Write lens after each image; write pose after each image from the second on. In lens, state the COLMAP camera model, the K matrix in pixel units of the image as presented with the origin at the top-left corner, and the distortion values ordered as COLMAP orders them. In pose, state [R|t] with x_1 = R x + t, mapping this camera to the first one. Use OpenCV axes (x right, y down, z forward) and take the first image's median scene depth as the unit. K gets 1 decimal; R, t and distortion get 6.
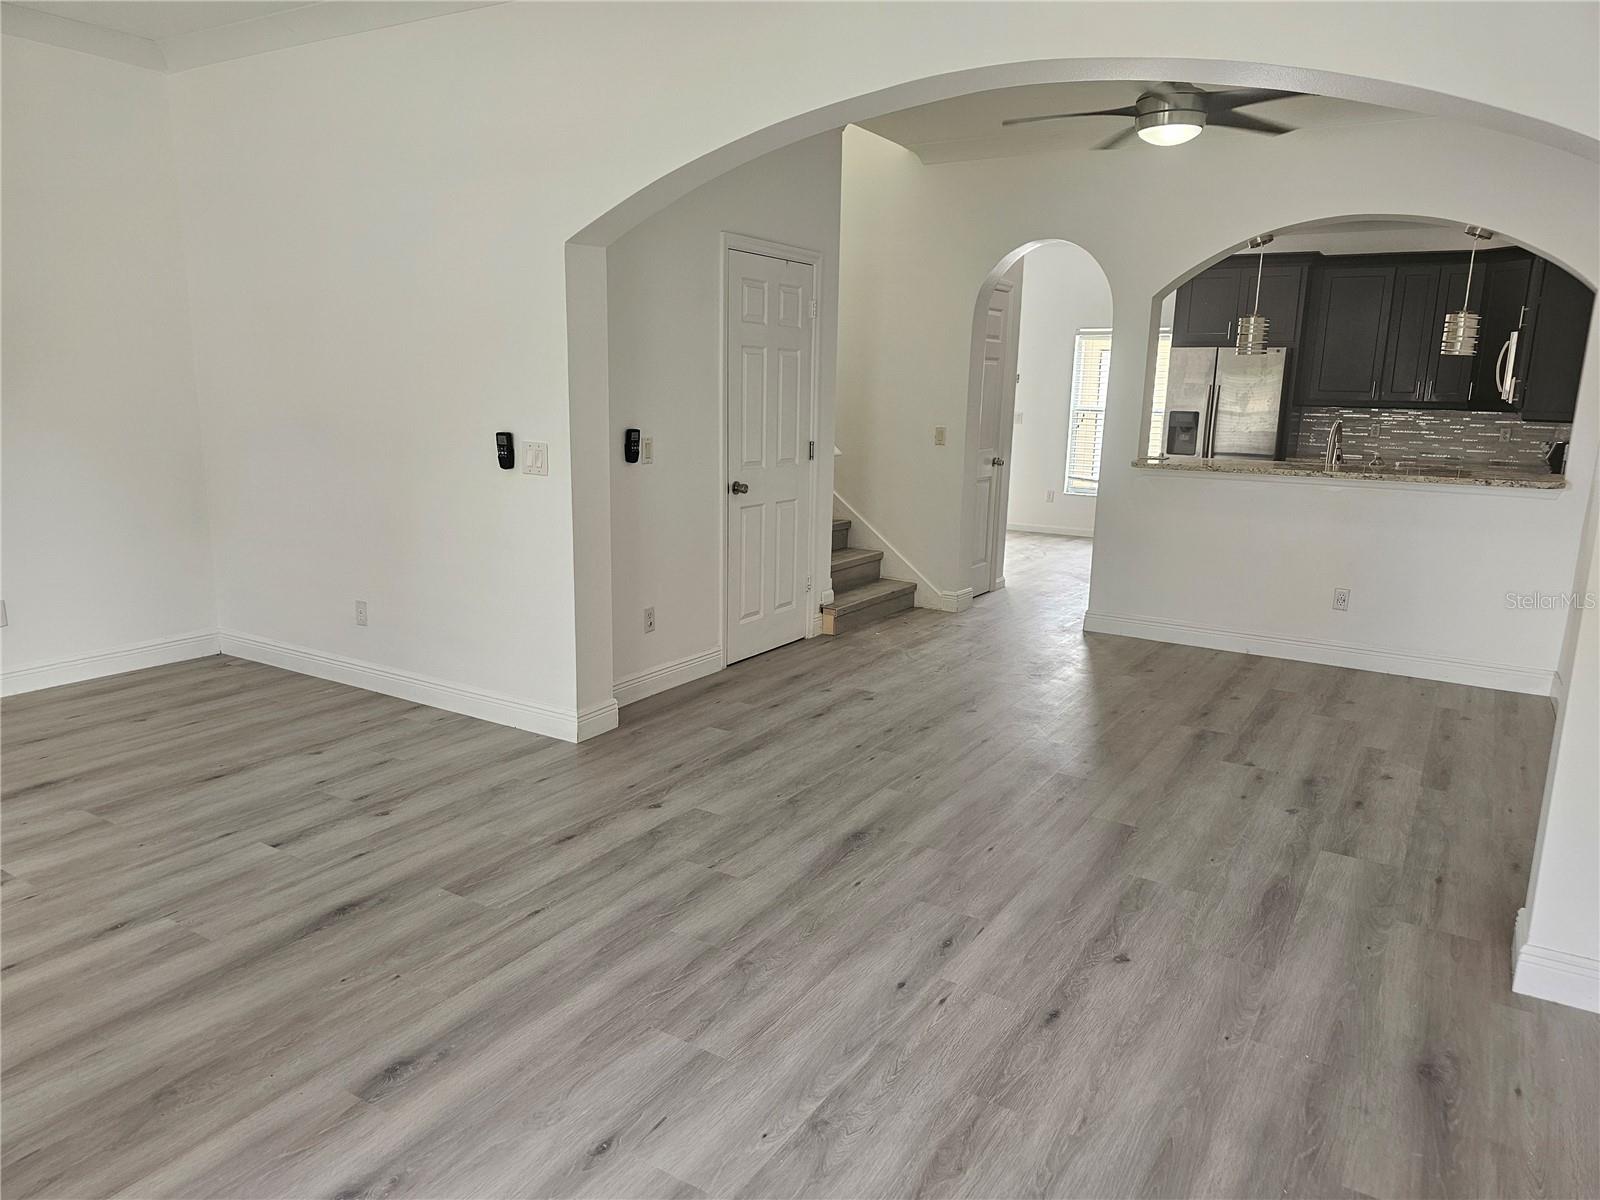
lens RADIAL K [[1113.7, 0, 800.0], [0, 1113.7, 600.0], [0, 0, 1]] dist [0.044783, -0.030106]
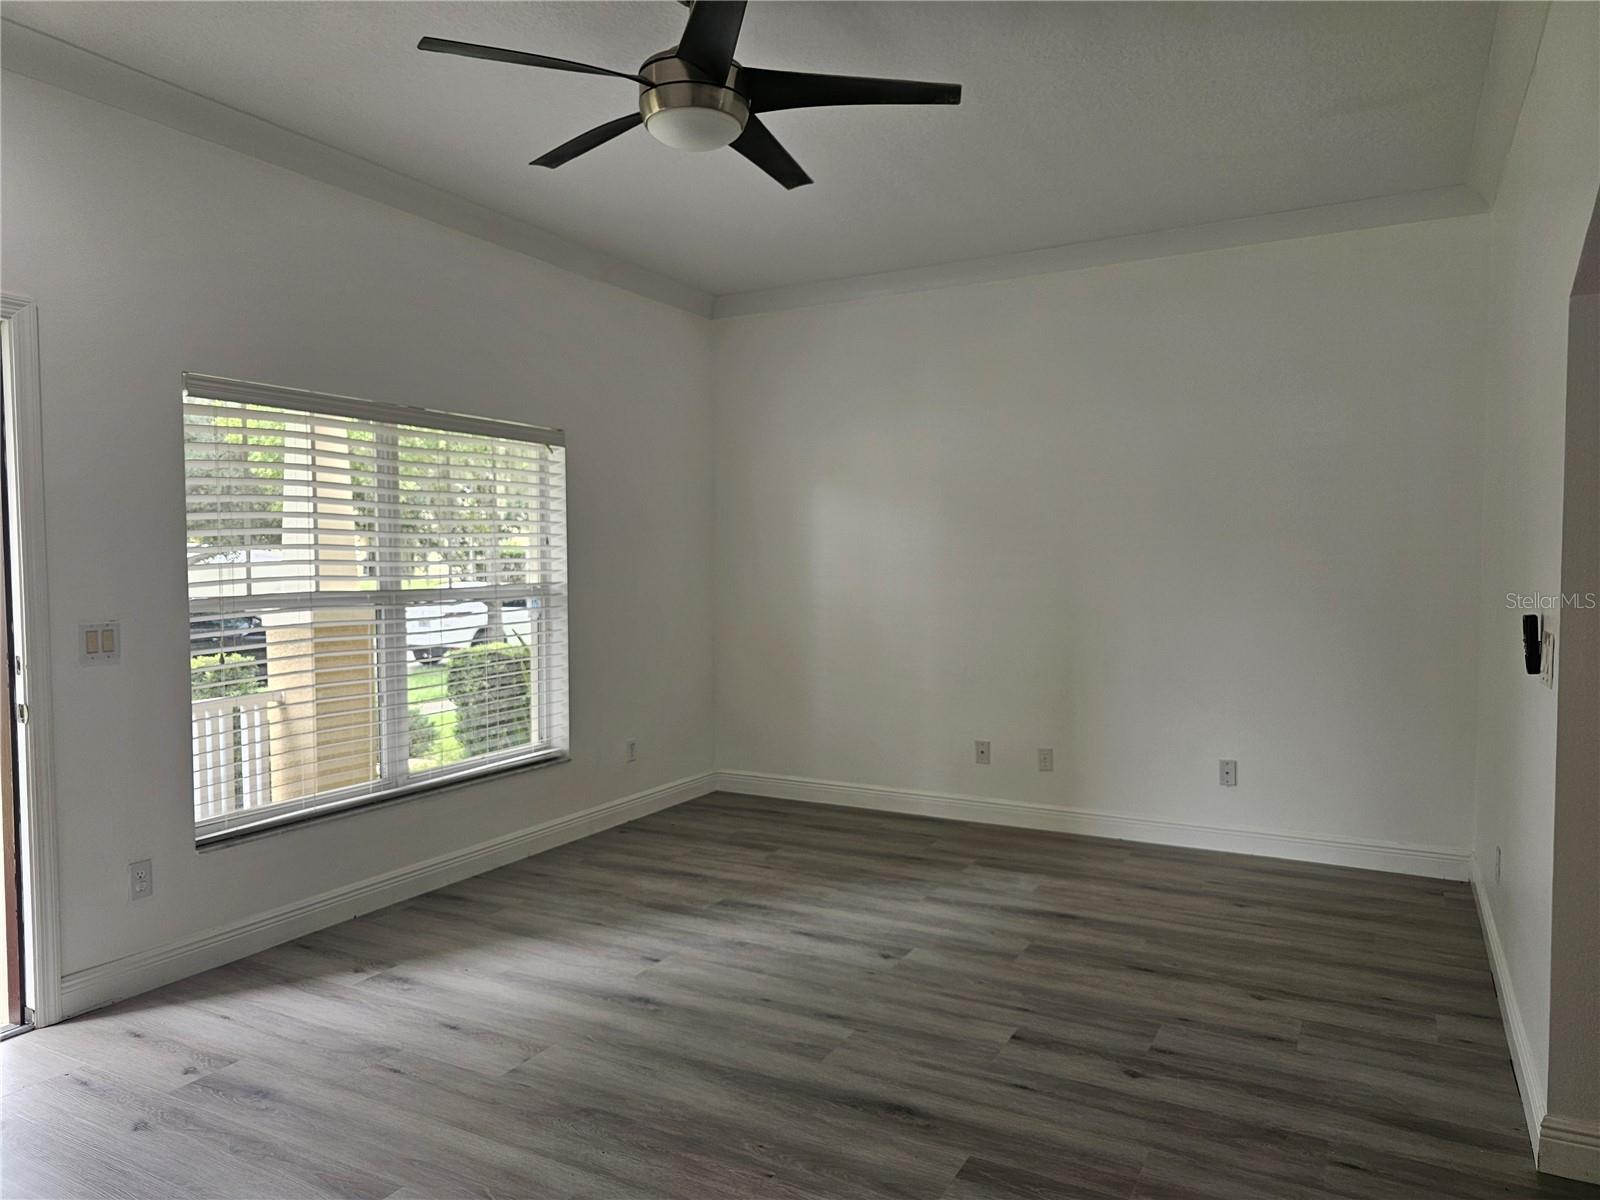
lens RADIAL K [[1053.0, 0, 800.0], [0, 1053.0, 600.0], [0, 0, 1]] dist [0.003247, -0.002119]
pose [[0.067530, 0.023829, -0.997433, 0.385593], [-0.196222, 0.980507, 0.010140, -0.113803], [0.978231, 0.195033, 0.070890, 0.654576]]
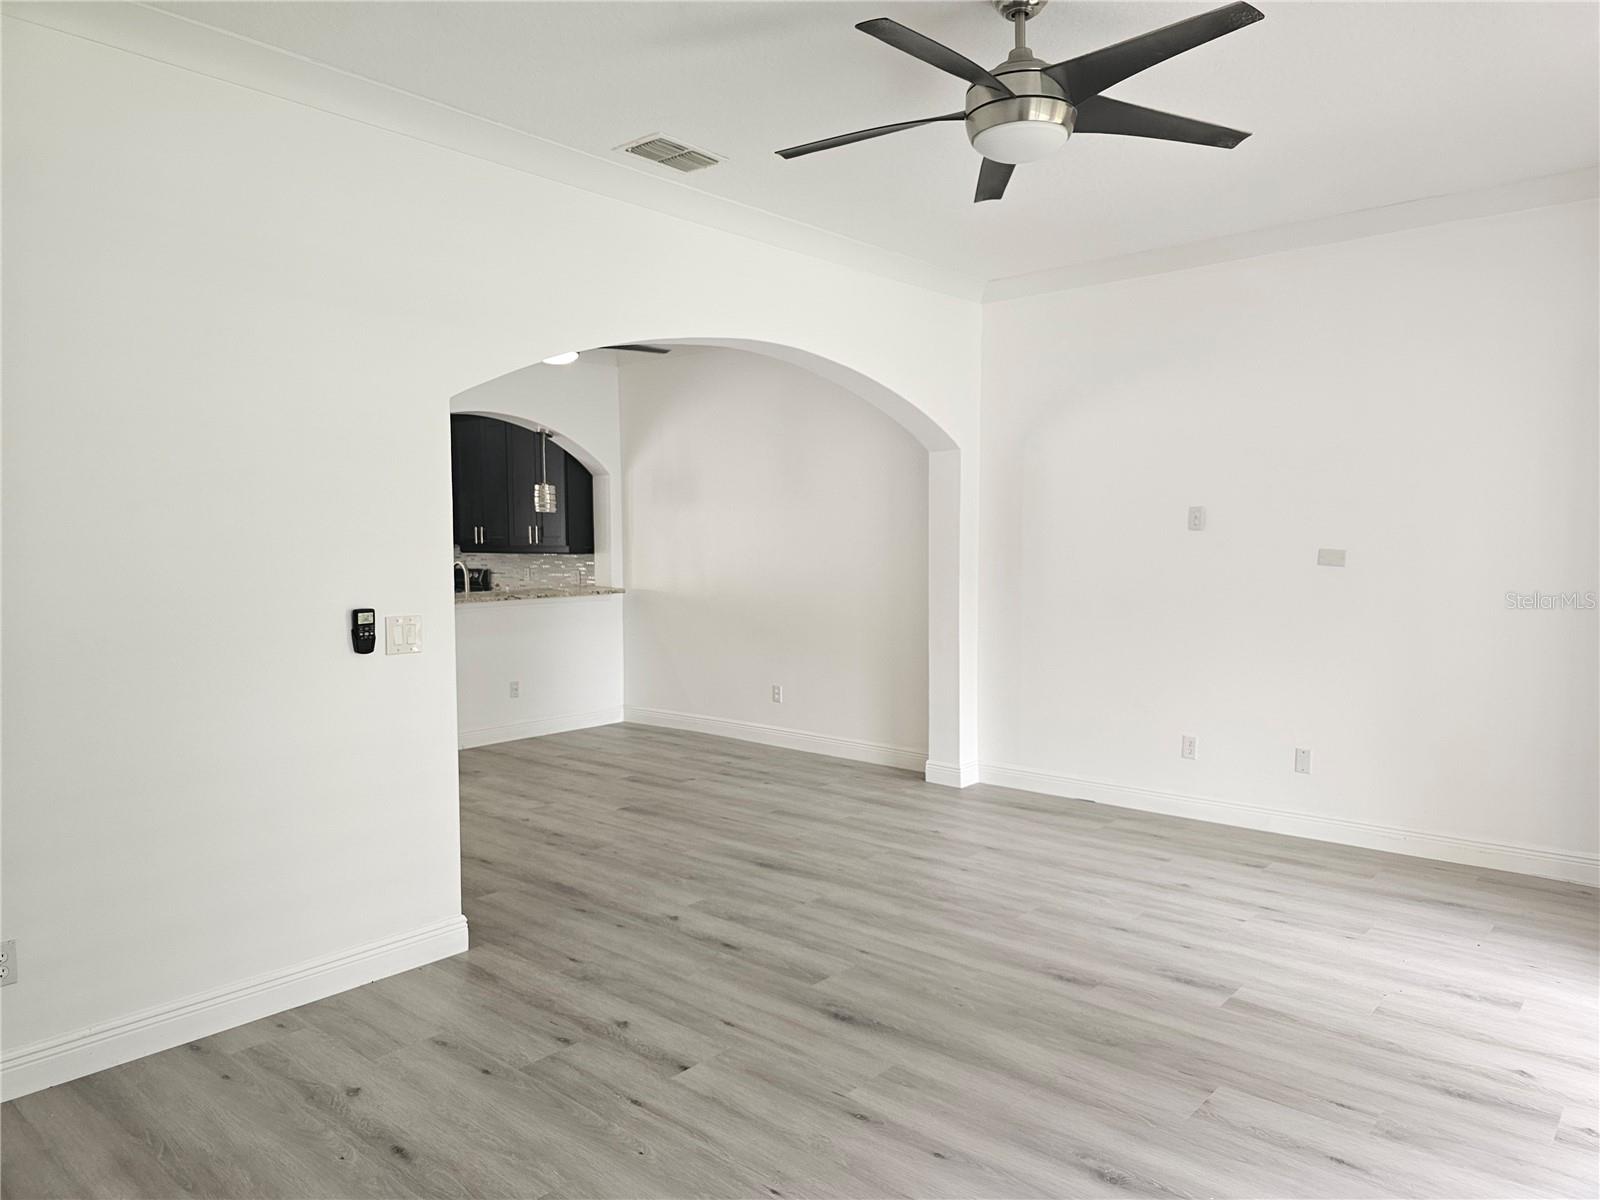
lens RADIAL K [[1053.0, 0, 800.0], [0, 1053.0, 600.0], [0, 0, 1]] dist [0.003247, -0.002119]
pose [[0.164902, -0.083842, 0.982740, -1.205543], [0.208062, 0.976916, 0.048432, -0.168449], [-0.964115, 0.196484, 0.178540, 0.650522]]
